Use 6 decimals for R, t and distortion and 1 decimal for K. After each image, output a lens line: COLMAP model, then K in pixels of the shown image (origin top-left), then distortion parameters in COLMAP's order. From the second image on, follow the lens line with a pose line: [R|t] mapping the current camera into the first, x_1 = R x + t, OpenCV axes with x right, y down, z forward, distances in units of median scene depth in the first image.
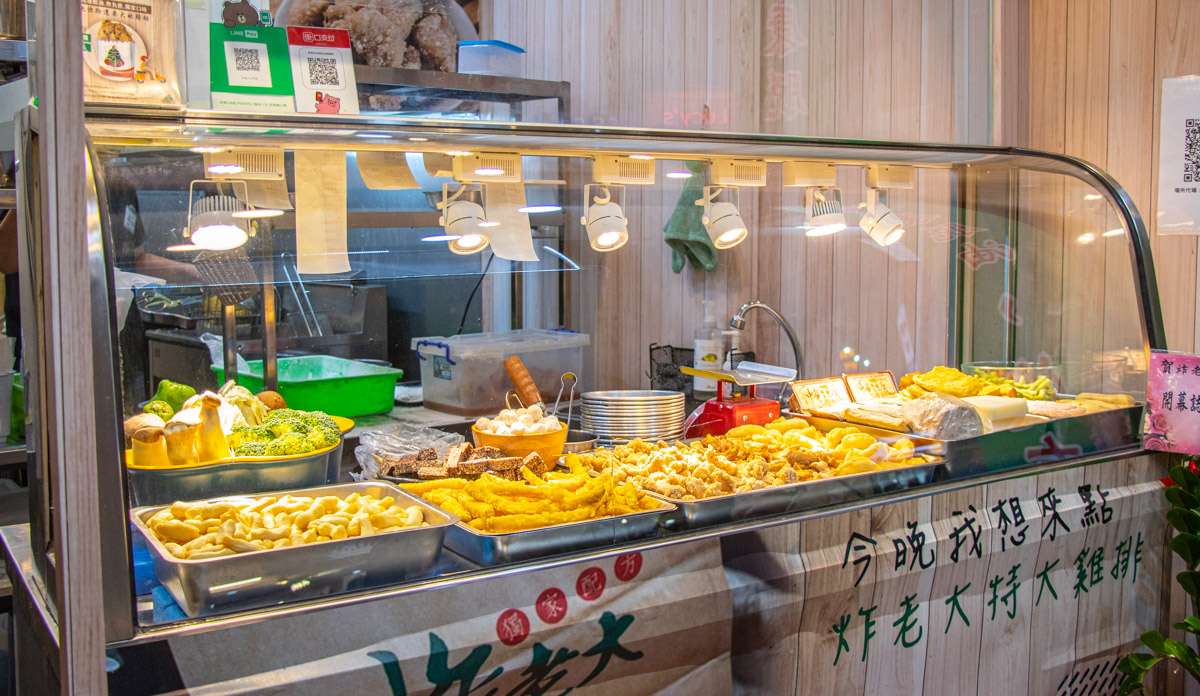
lens RADIAL K [[1214.0, 0, 600.9], [0, 1214.0, 336.6], [0, 0, 1]] dist [-0.096894, 0.000000]
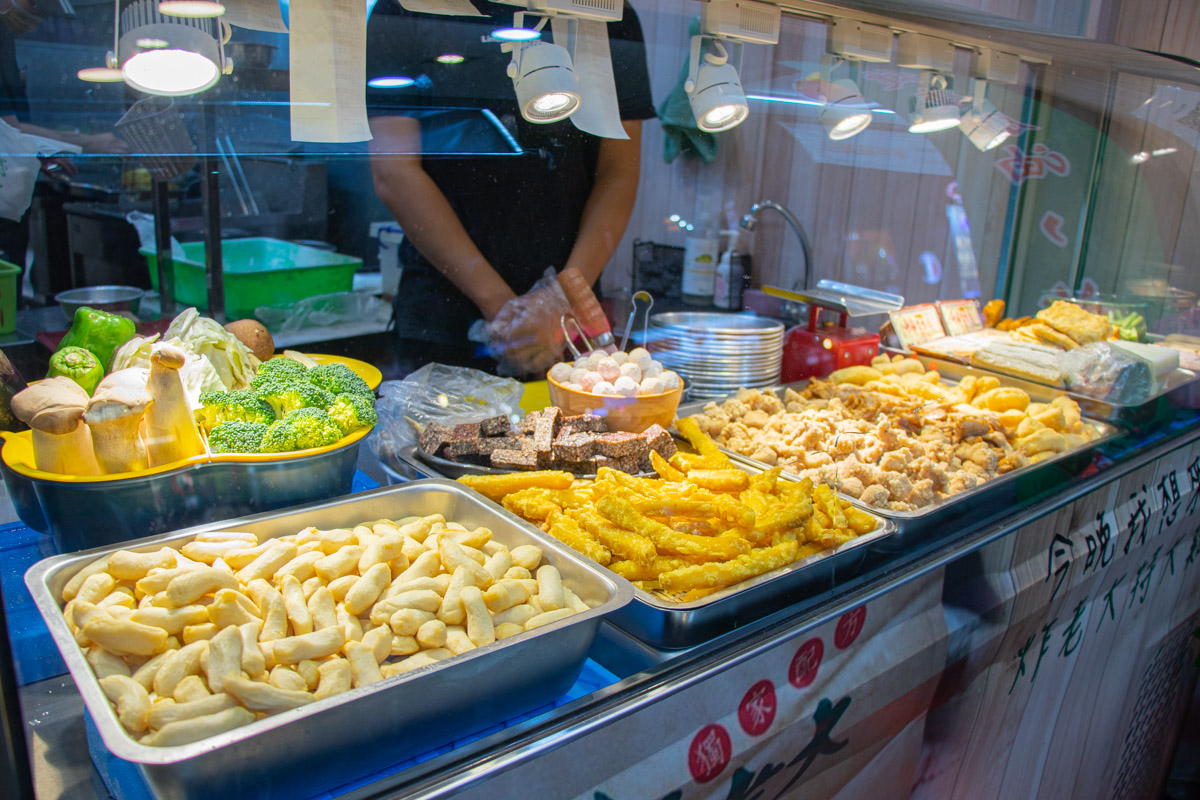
lens RADIAL K [[1005.1, 0, 619.1], [0, 1005.1, 437.0], [0, 0, 1]] dist [-0.158054, 0.106074]
pose [[0.988419, 0.013248, 0.151169, -0.160446], [-0.045812, 0.975752, 0.214030, -0.018282], [-0.144668, -0.218477, 0.965059, 0.452883]]
